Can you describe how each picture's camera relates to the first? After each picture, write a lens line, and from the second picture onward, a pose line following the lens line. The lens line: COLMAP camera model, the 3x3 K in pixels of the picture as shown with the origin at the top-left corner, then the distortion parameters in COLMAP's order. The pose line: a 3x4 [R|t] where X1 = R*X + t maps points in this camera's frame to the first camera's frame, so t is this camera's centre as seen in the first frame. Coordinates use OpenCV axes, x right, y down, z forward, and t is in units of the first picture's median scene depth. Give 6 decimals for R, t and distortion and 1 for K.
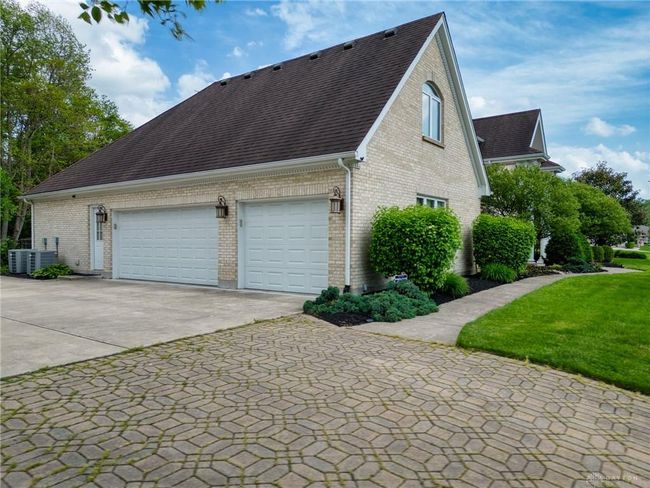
lens RADIAL K [[454.3, 0, 326.1], [0, 454.3, 244.1], [0, 0, 1]] dist [0.073822, -0.064325]
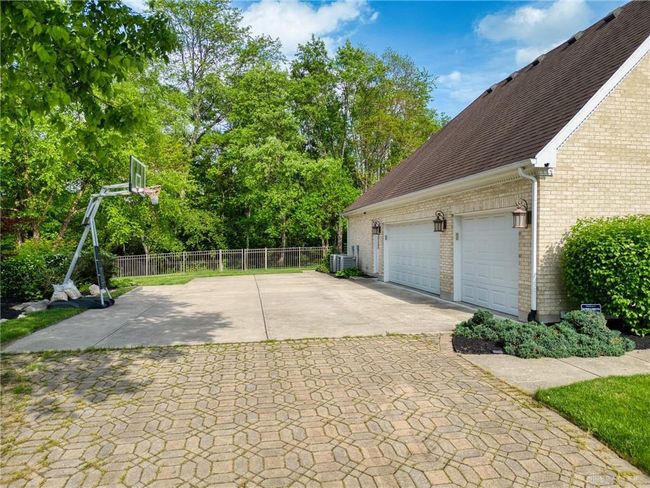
lens RADIAL K [[454.3, 0, 326.7], [0, 454.3, 239.7], [0, 0, 1]] dist [0.073822, -0.064325]
pose [[0.725381, -0.001725, -0.688345, 0.369033], [-0.005724, 0.999947, -0.008538, -0.035033], [0.688324, 0.010134, 0.725333, 0.076502]]
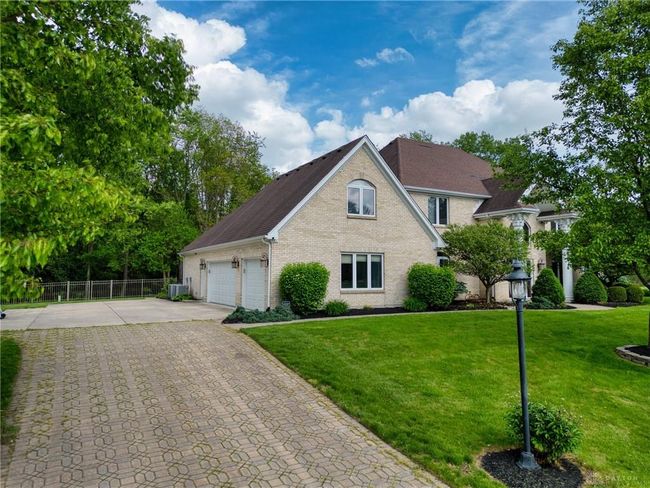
lens RADIAL K [[454.3, 0, 323.4], [0, 454.3, 245.1], [0, 0, 1]] dist [0.073822, -0.064325]
pose [[0.905693, -0.025451, -0.423169, 1.017856], [-0.004985, 0.997488, -0.070661, -0.028624], [0.423905, 0.066107, 0.903291, -0.564681]]
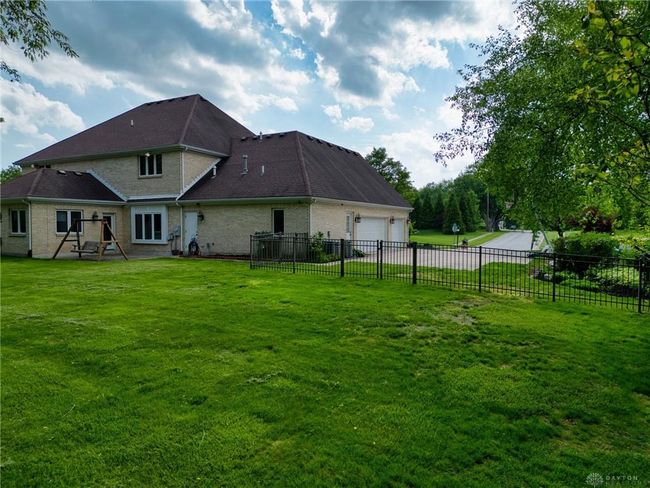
lens RADIAL K [[454.3, 0, 323.0], [0, 454.3, 243.6], [0, 0, 1]] dist [0.073822, -0.064325]
pose [[-0.166655, -0.036533, 0.985338, -3.470698], [0.009631, 0.999205, 0.038676, -0.053031], [-0.985968, 0.015935, -0.166171, 2.236811]]
